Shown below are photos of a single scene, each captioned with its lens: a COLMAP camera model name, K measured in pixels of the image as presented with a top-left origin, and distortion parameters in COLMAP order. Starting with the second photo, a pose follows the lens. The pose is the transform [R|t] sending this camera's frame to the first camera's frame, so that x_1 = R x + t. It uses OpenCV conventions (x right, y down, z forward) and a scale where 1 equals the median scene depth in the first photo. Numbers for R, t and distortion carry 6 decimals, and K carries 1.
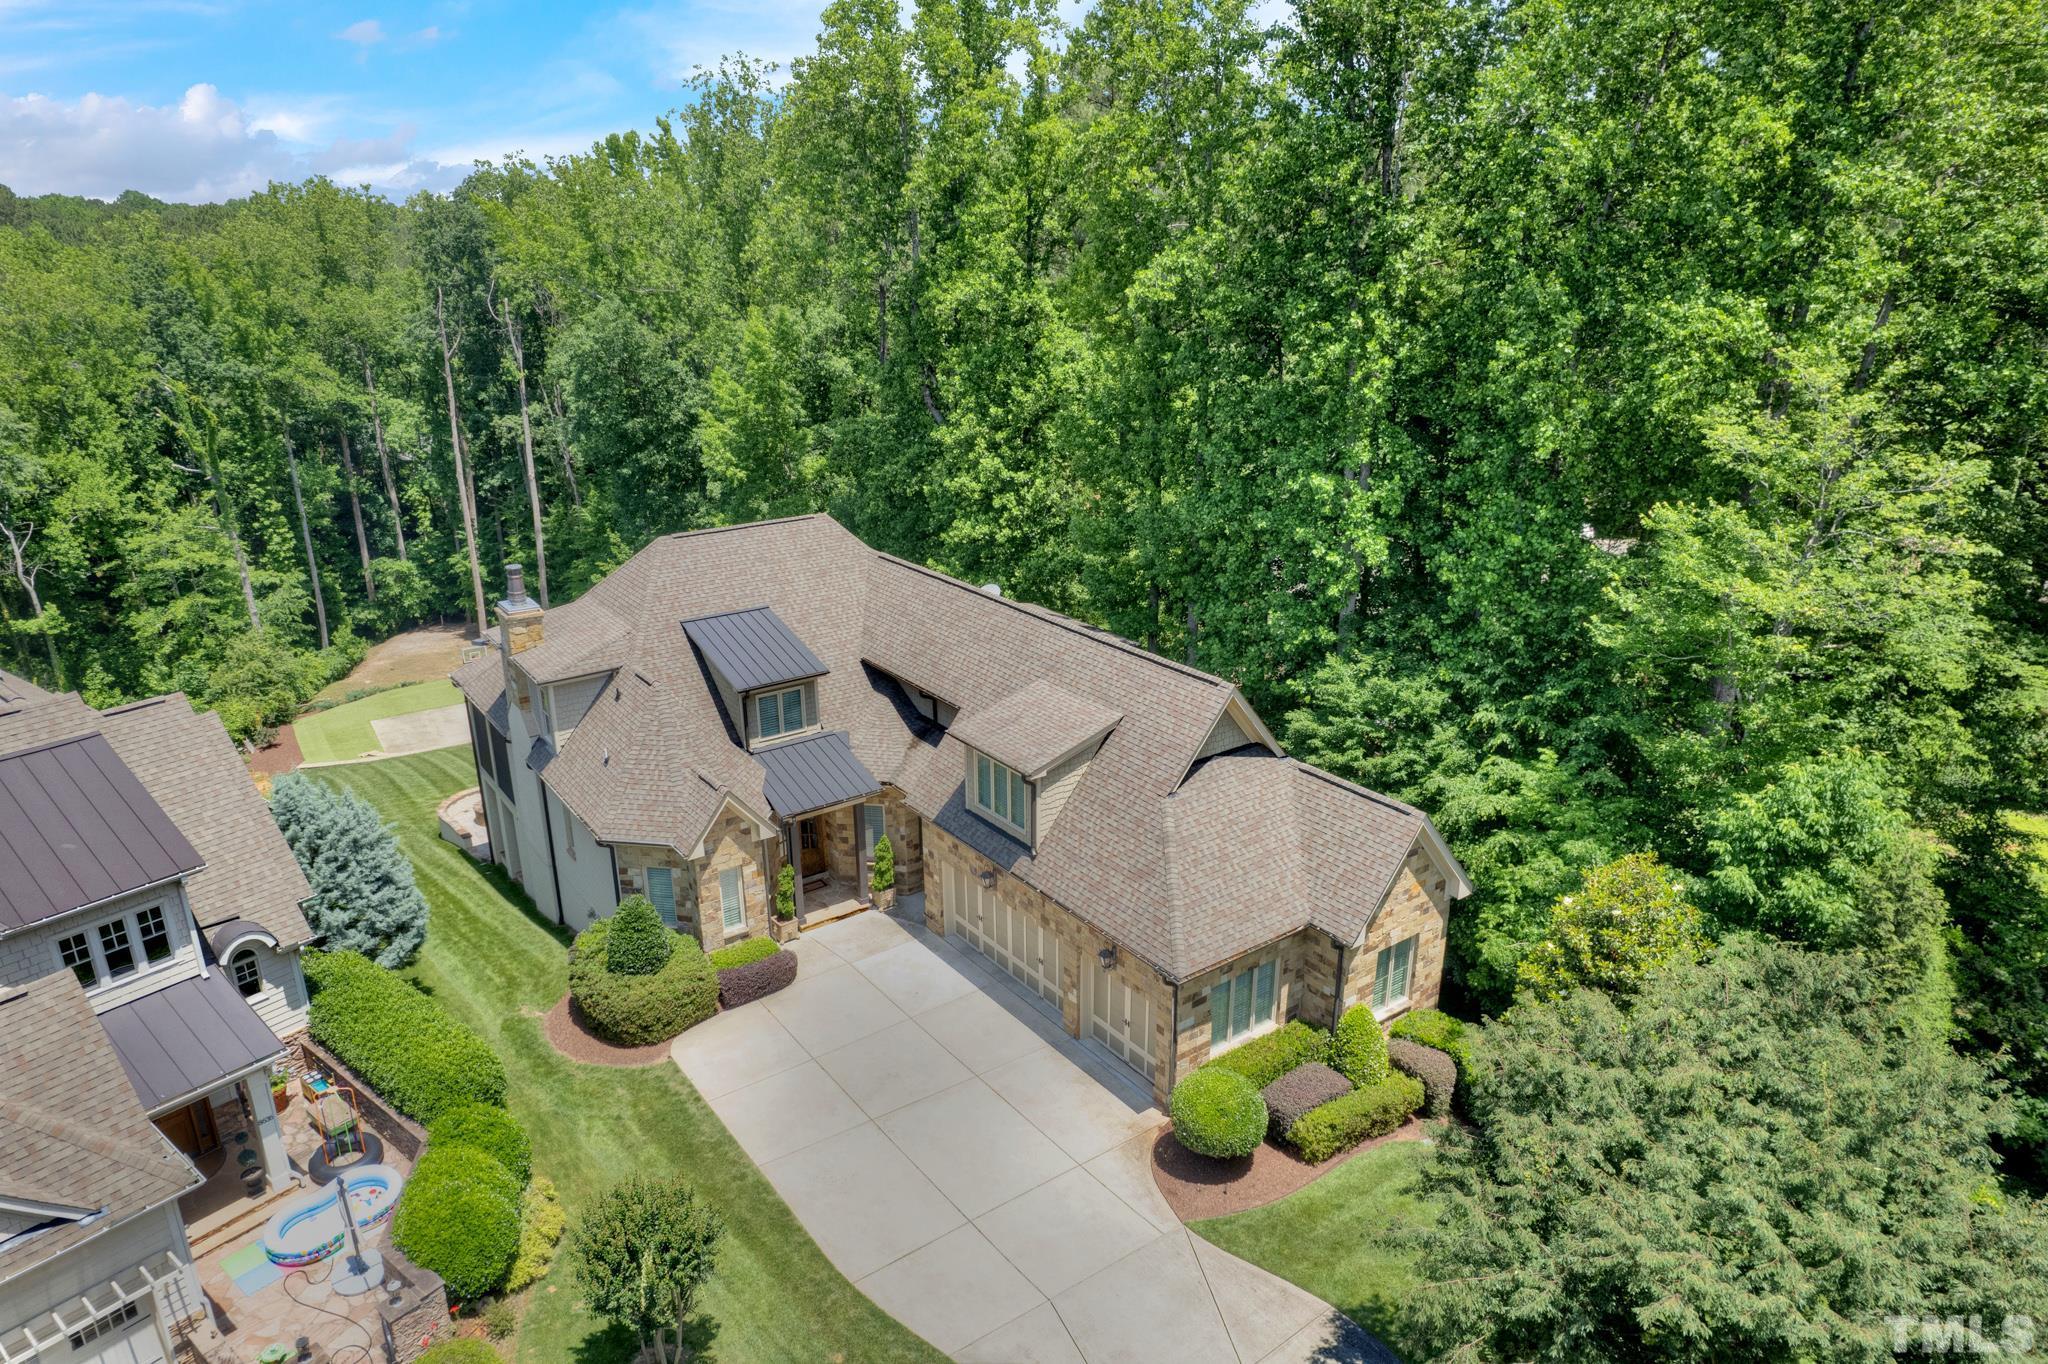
lens RADIAL K [[1299.9, 0, 1024.0], [0, 1299.9, 682.0], [0, 0, 1]] dist [-0.087659, 0.083978]
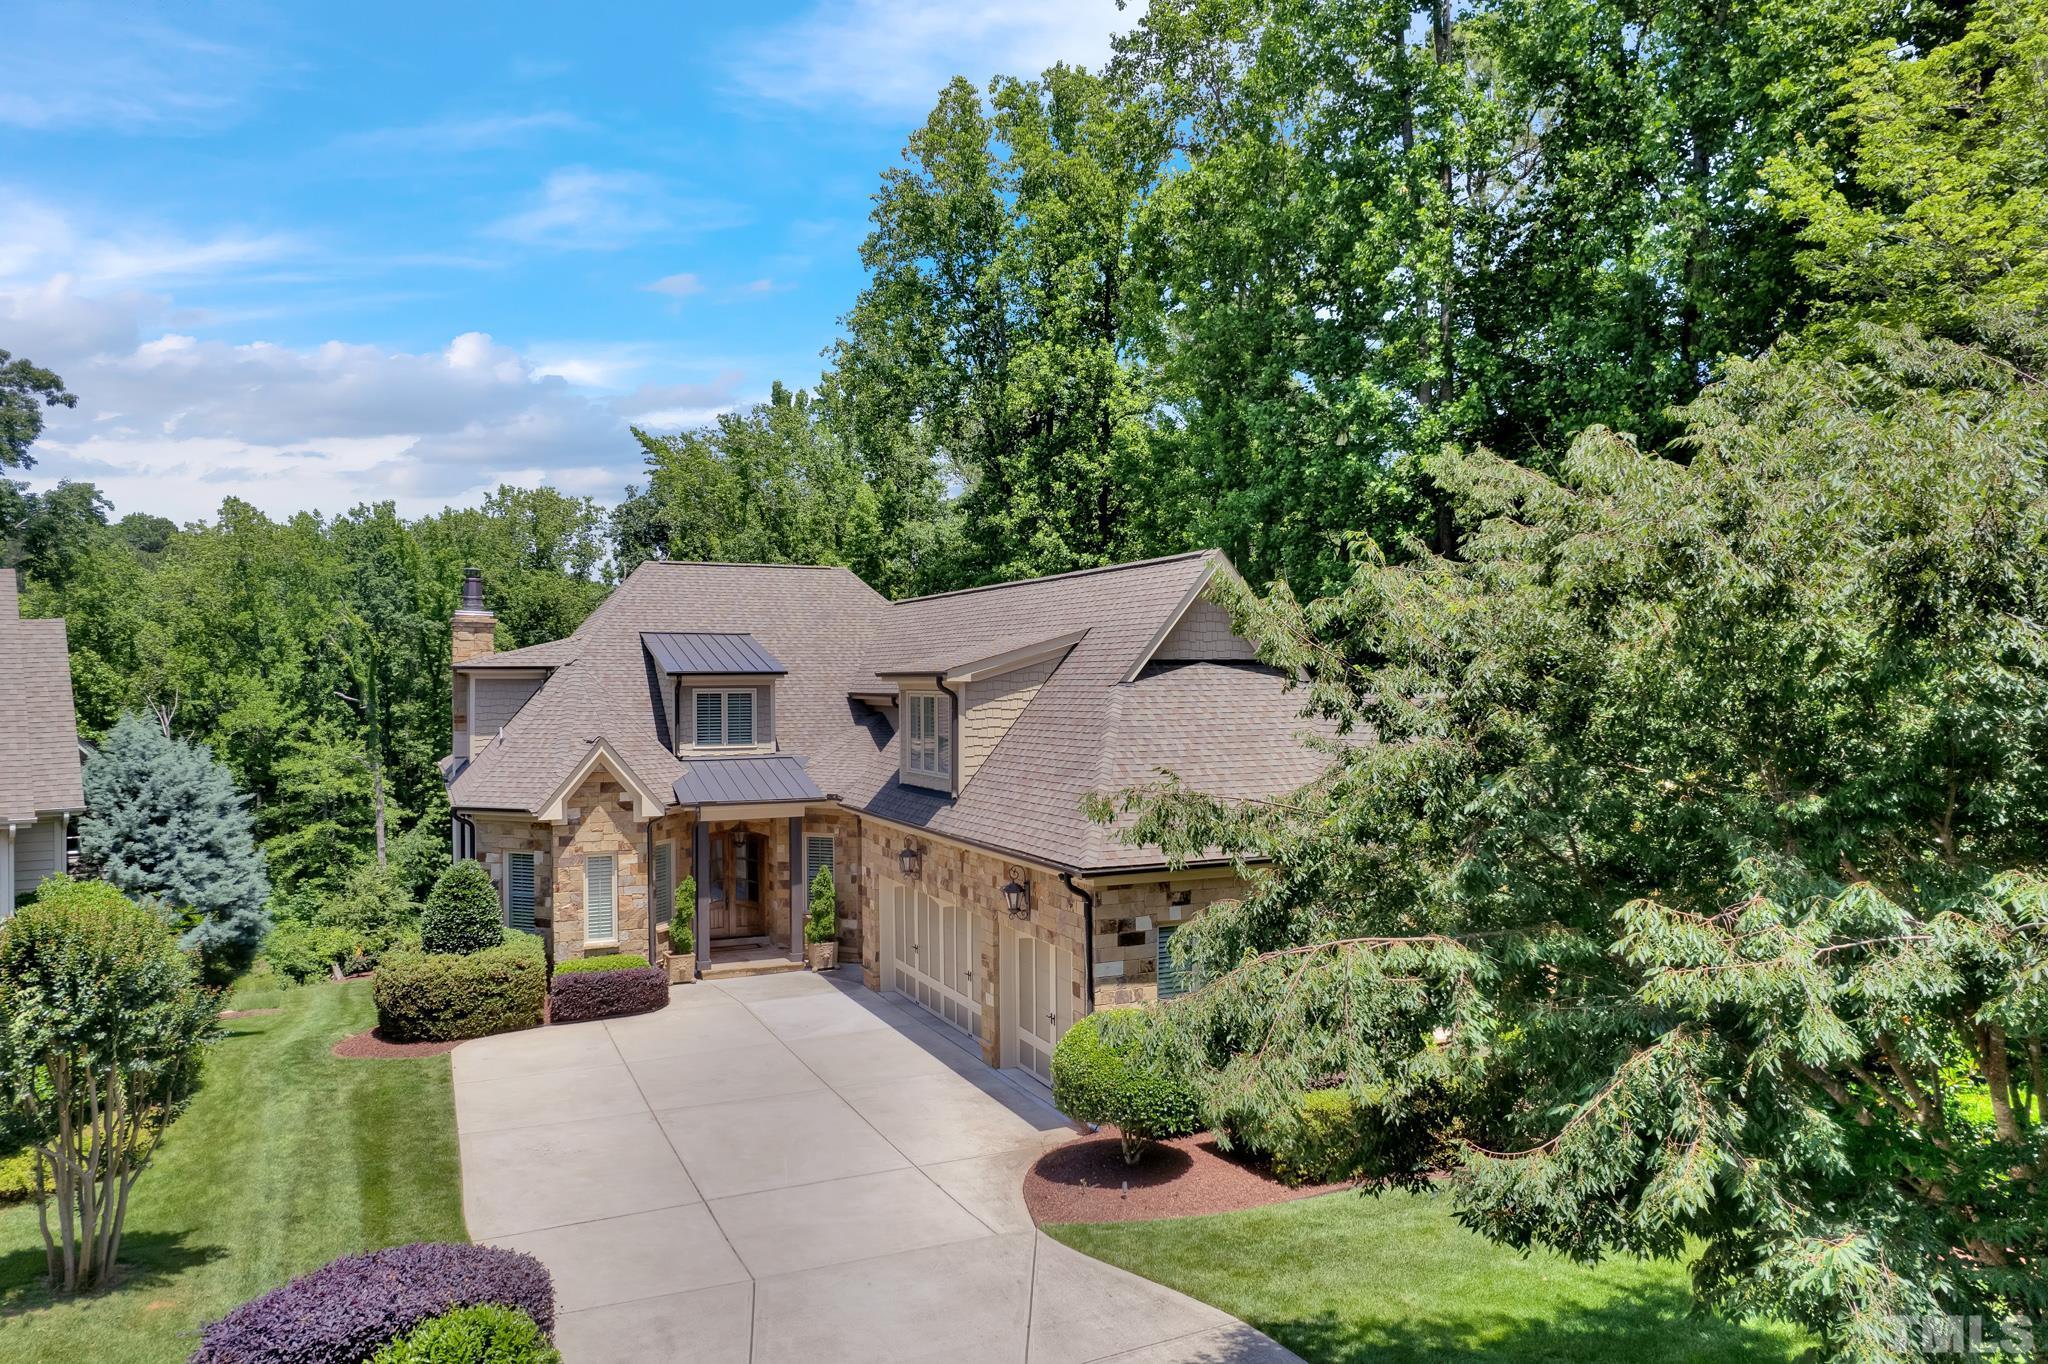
lens RADIAL K [[1333.9, 0, 1024.0], [0, 1333.9, 682.0], [0, 0, 1]] dist [-0.091302, 0.084469]
pose [[0.982093, 0.003073, -0.188369, 0.173708], [-0.064126, 0.945615, -0.318903, 0.285525], [0.177145, 0.325272, 0.928880, 0.271217]]
